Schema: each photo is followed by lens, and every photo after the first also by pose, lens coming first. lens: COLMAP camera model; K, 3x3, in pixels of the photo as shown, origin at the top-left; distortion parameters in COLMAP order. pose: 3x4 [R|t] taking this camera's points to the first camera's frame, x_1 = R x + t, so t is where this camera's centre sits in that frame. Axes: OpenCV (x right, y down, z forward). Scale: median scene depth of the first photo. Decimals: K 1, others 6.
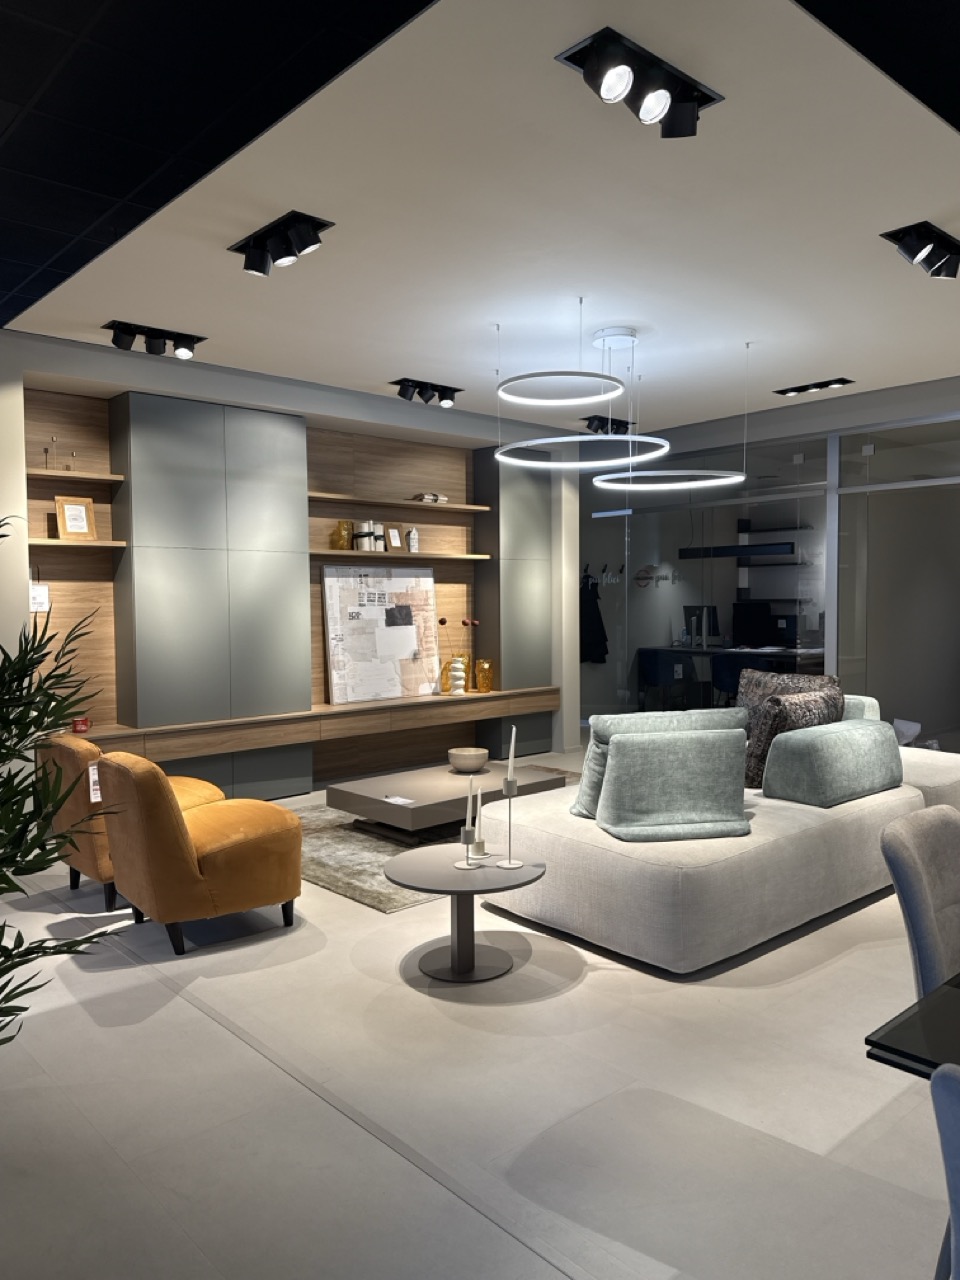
lens RADIAL K [[935.1, 0, 479.9], [0, 935.1, 641.7], [0, 0, 1]] dist [0.005981, 0.000427]
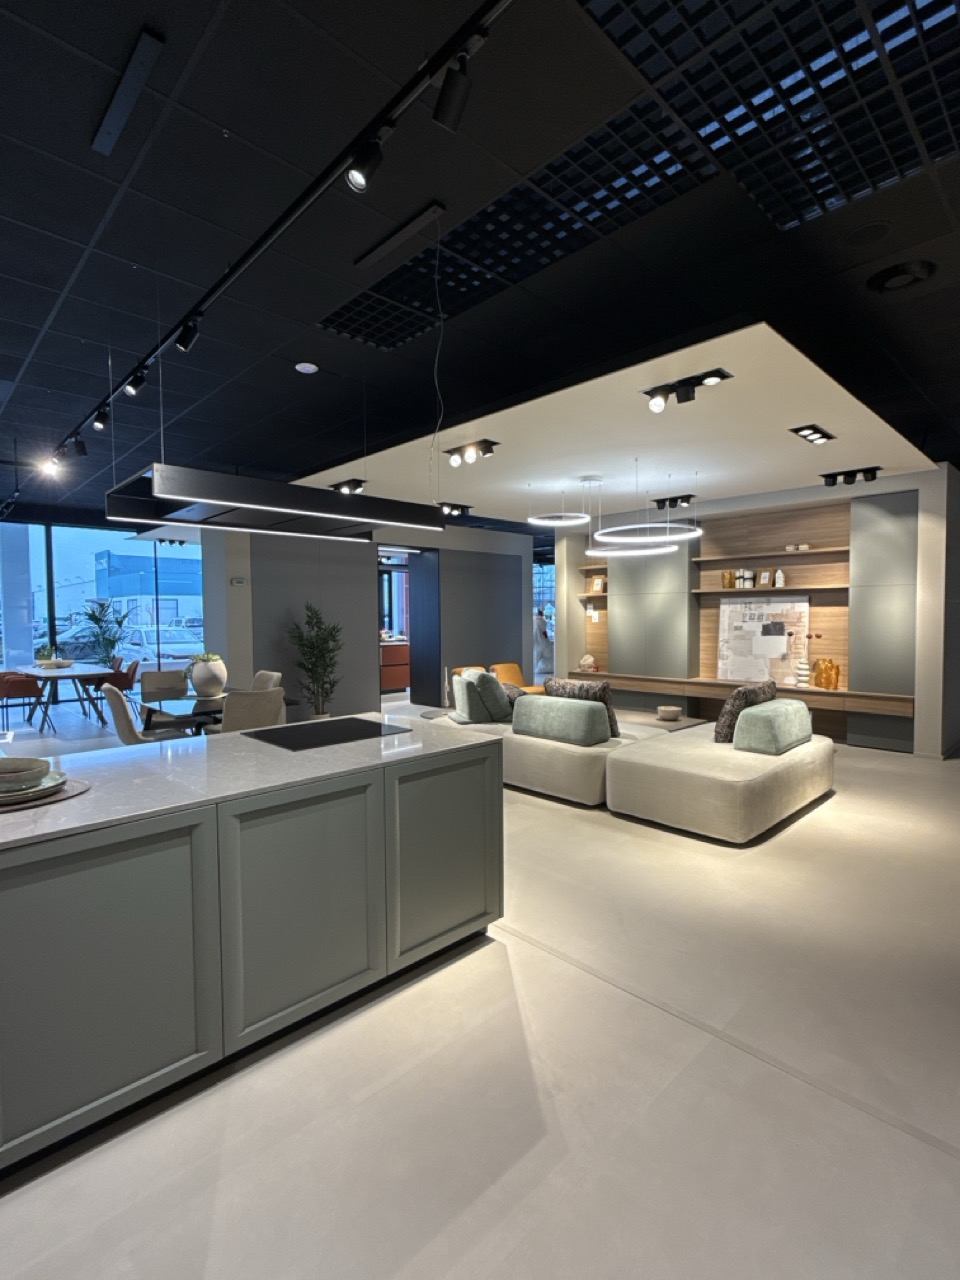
lens RADIAL K [[608.9, 0, 479.5], [0, 608.9, 638.1], [0, 0, 1]] dist [-0.000300, -0.000049]
pose [[0.034476, 0.038172, -0.998676, 0.890369], [-0.046553, 0.998247, 0.036548, -0.027314], [0.998321, 0.045232, 0.036192, 0.504388]]
